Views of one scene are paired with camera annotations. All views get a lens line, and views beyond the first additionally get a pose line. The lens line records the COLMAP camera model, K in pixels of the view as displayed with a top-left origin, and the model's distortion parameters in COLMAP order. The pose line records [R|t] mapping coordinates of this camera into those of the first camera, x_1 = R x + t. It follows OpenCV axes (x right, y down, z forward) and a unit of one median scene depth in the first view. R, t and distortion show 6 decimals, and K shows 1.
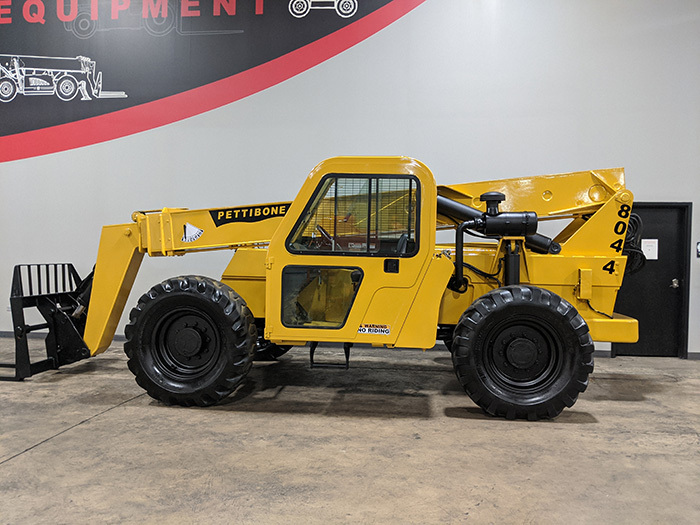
lens RADIAL K [[555.9, 0, 362.8], [0, 555.9, 268.3], [0, 0, 1]] dist [0.021141, -0.043812]
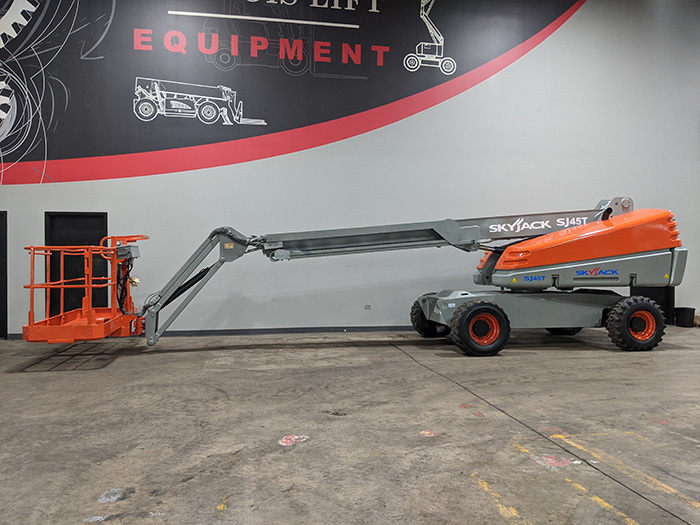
lens RADIAL K [[555.9, 0, 350.6], [0, 555.9, 269.8], [0, 0, 1]] dist [0.021141, -0.043812]
pose [[0.959403, -0.014730, 0.281655, -0.580699], [0.020473, 0.999638, -0.017457, 0.020581], [-0.281296, 0.022515, 0.959357, -0.159874]]
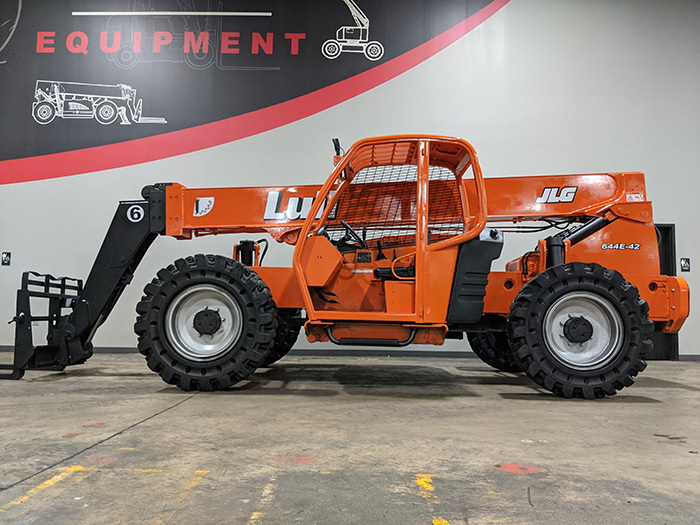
lens RADIAL K [[555.9, 0, 348.7], [0, 555.9, 268.0], [0, 0, 1]] dist [0.021141, -0.043812]
pose [[0.994981, 0.008581, 0.099692, -0.177188], [0.002064, 0.994344, -0.106190, 0.083620], [-0.100039, 0.105862, 0.989336, -0.064194]]
